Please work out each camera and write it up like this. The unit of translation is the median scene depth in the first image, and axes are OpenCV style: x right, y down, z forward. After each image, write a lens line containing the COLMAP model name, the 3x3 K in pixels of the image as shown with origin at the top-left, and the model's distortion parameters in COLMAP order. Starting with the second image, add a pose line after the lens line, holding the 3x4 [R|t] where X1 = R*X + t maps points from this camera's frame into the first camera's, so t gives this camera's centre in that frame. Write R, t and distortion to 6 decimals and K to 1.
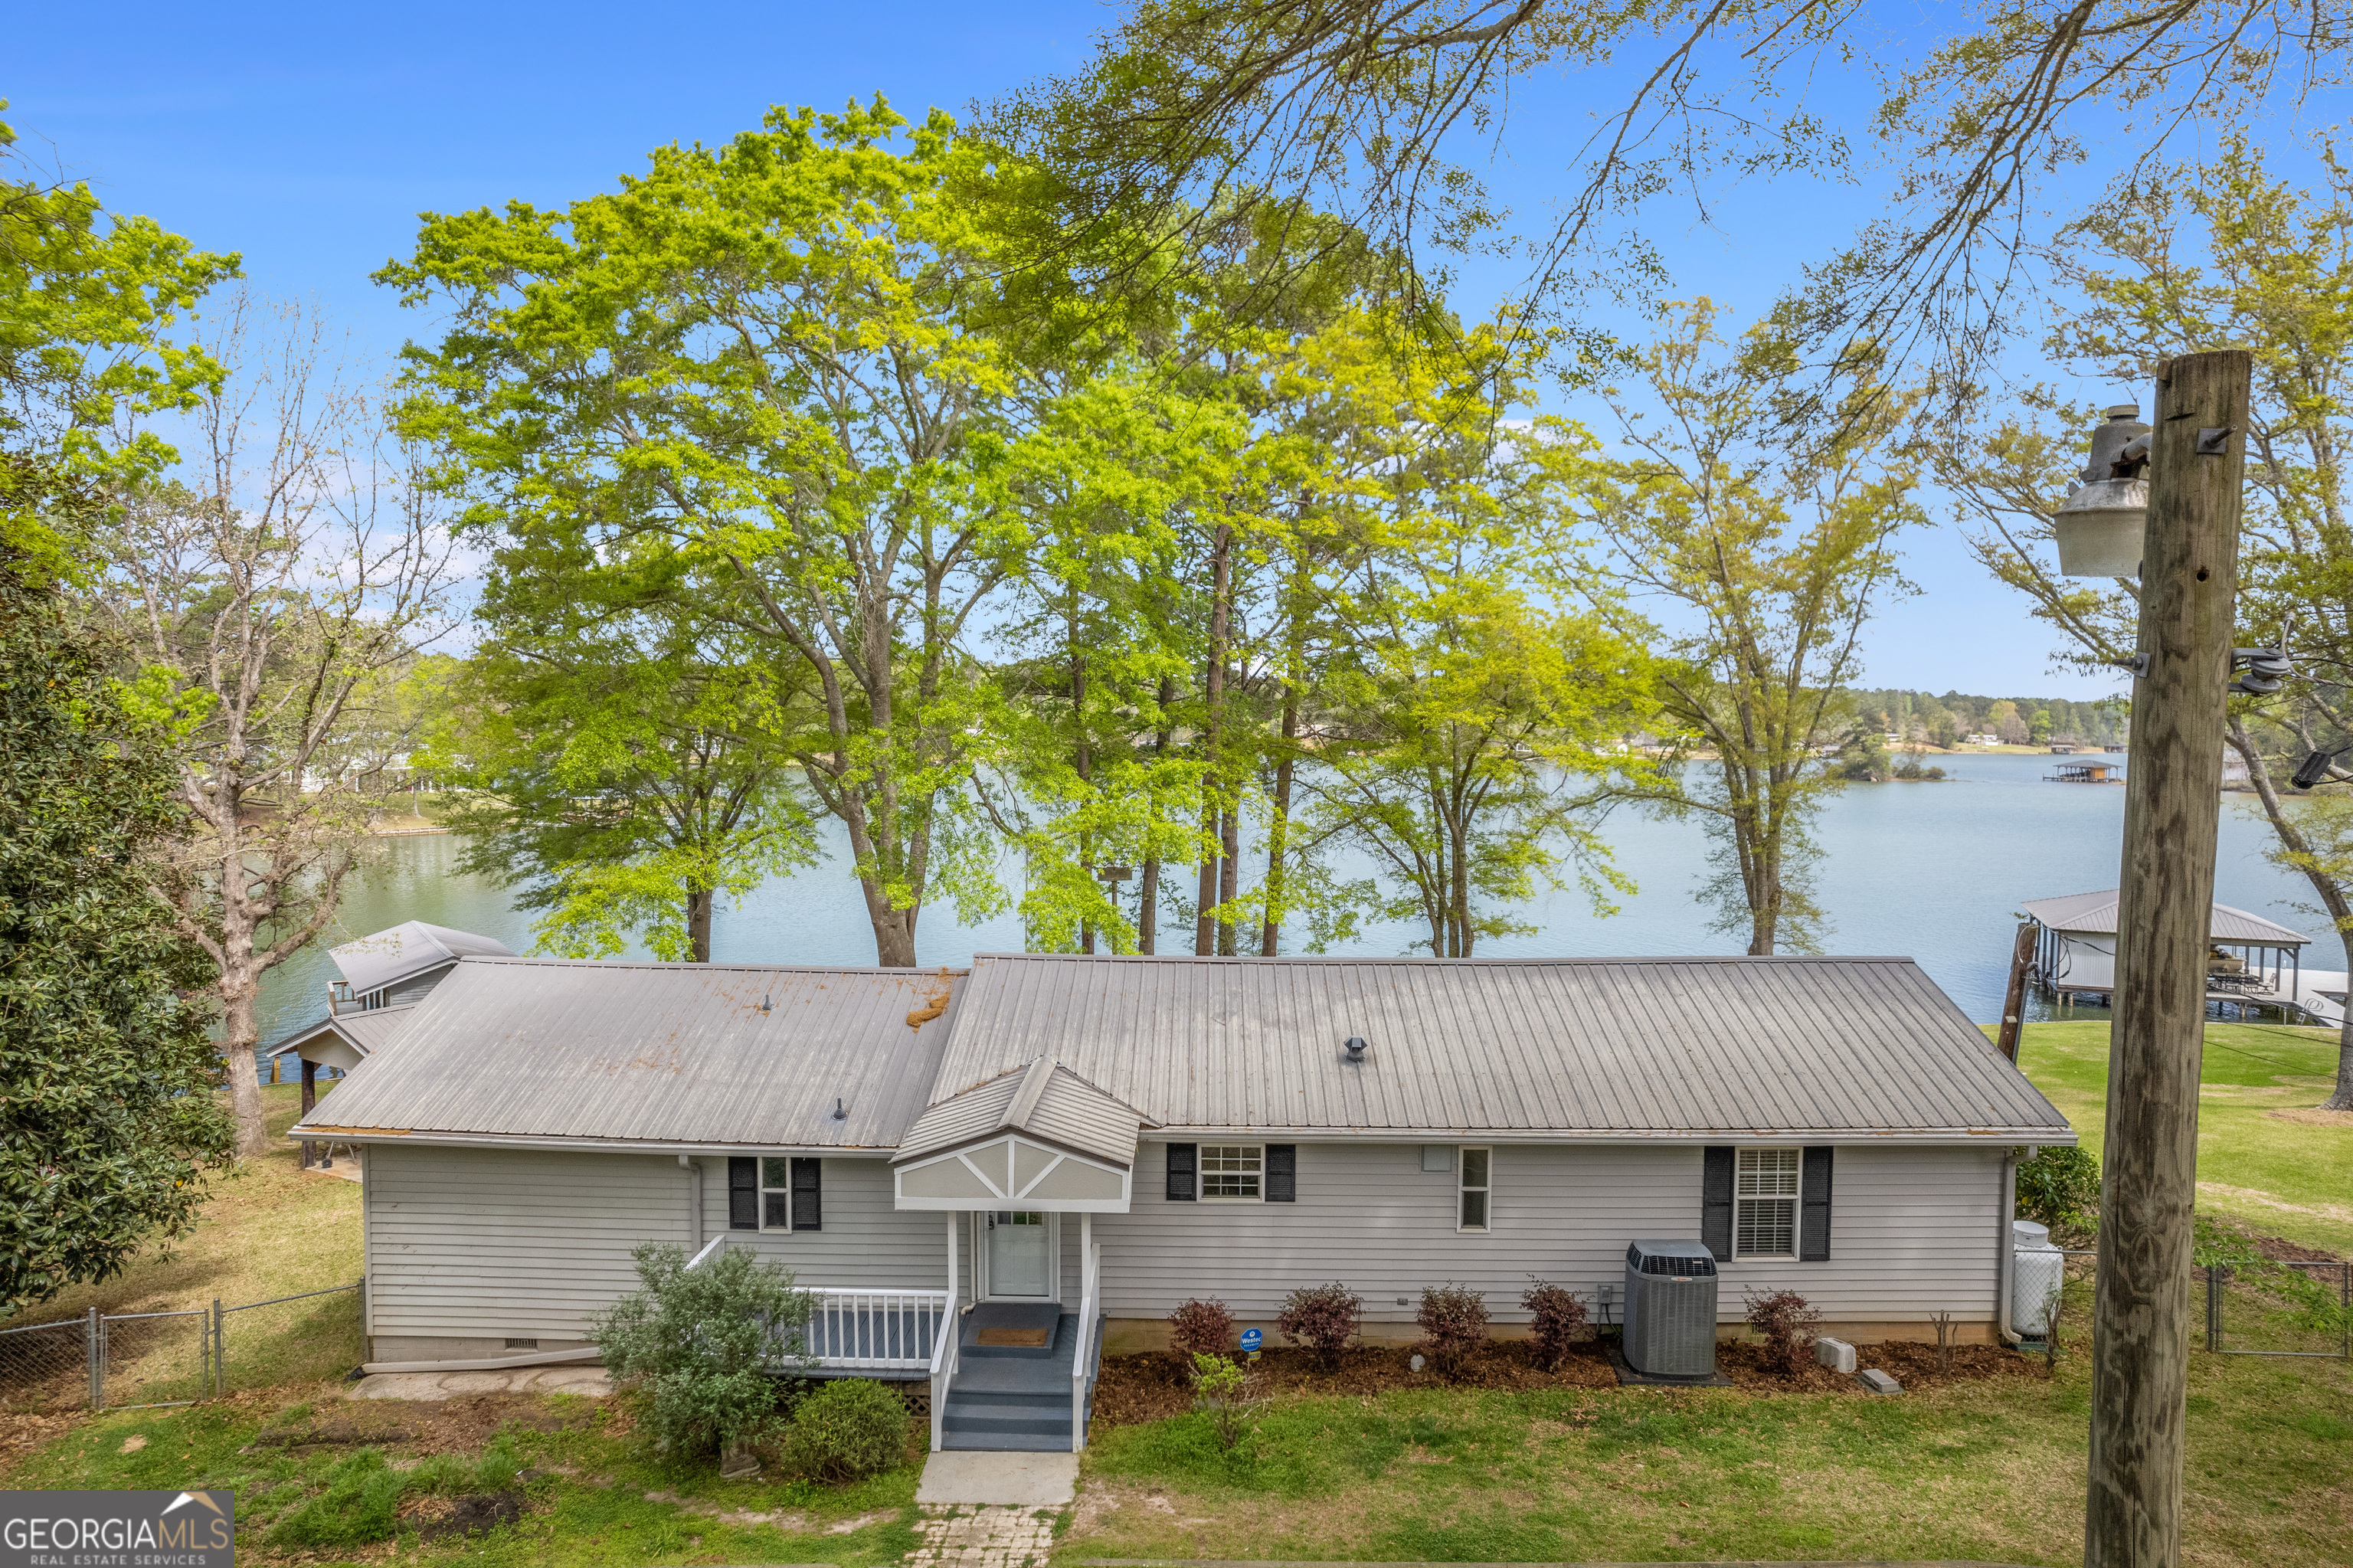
lens RADIAL K [[1517.5, 0, 1196.6], [0, 1517.5, 791.9], [0, 0, 1]] dist [-0.065657, 0.055117]
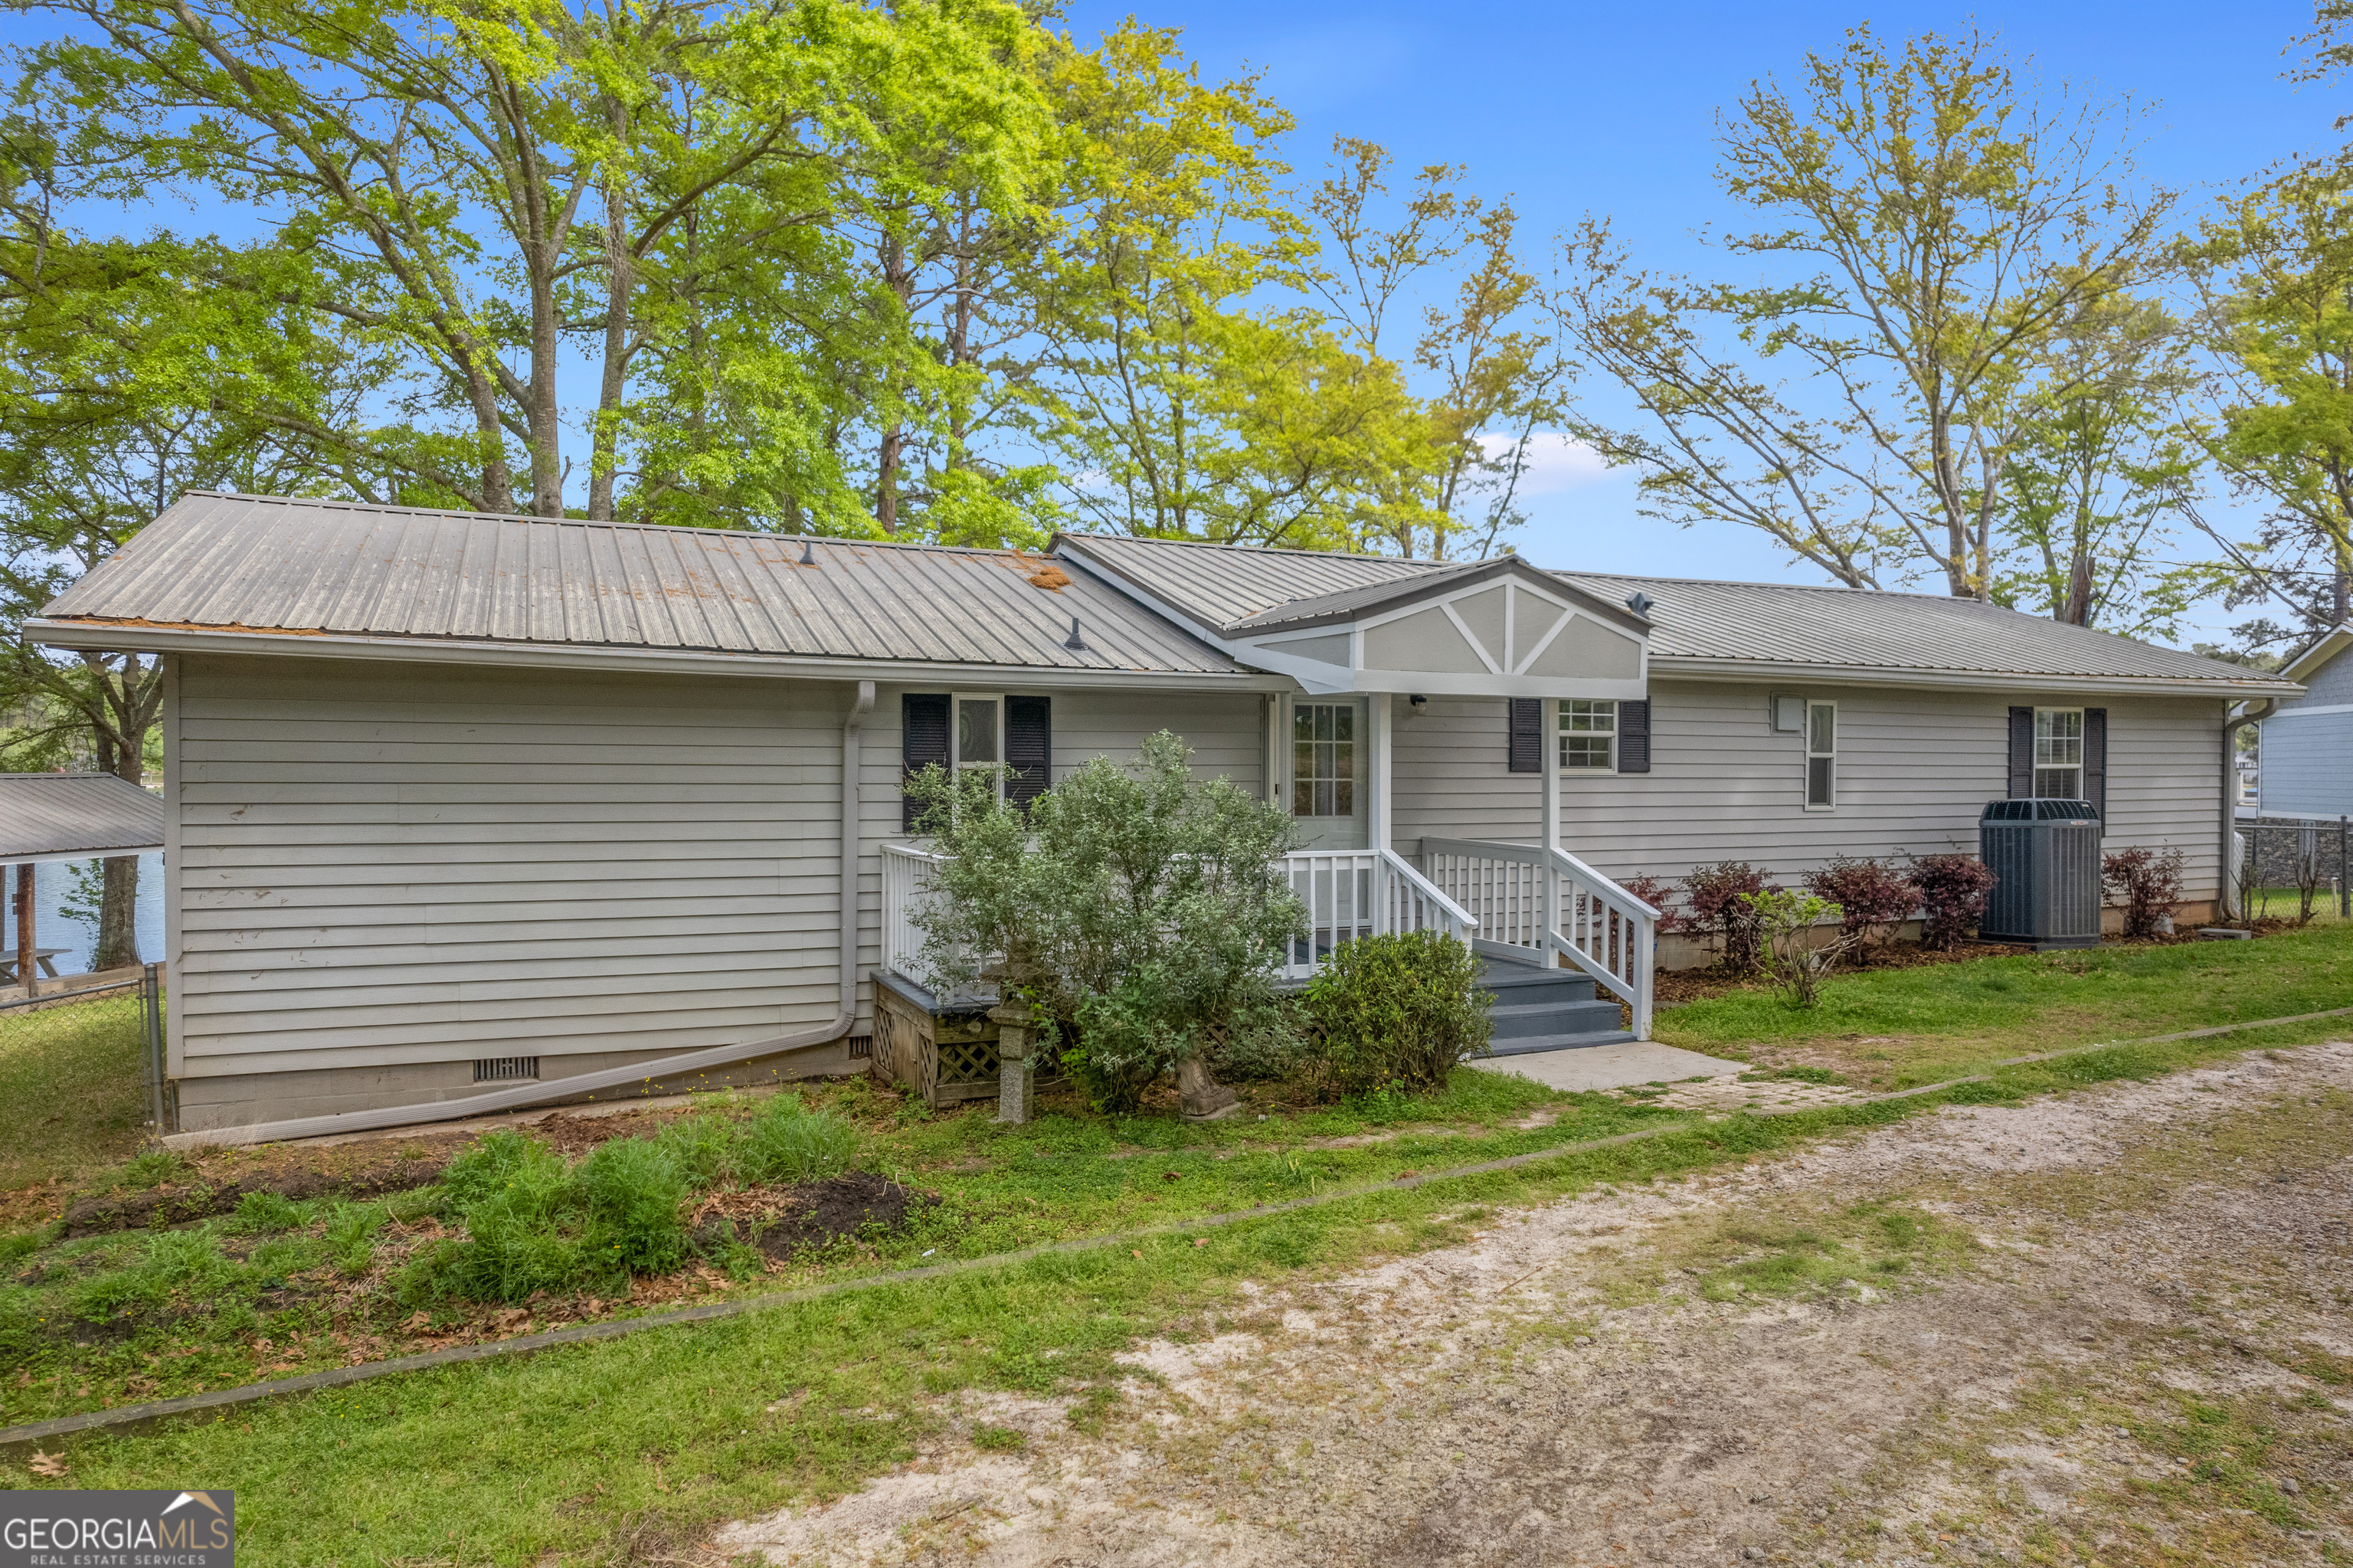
lens RADIAL K [[1517.5, 0, 1159.2], [0, 1517.5, 781.6], [0, 0, 1]] dist [-0.065657, 0.055117]
pose [[0.905094, -0.002597, 0.425204, -0.481063], [0.023783, 0.998725, -0.044526, 0.303804], [-0.424546, 0.050412, 0.904002, 0.418152]]
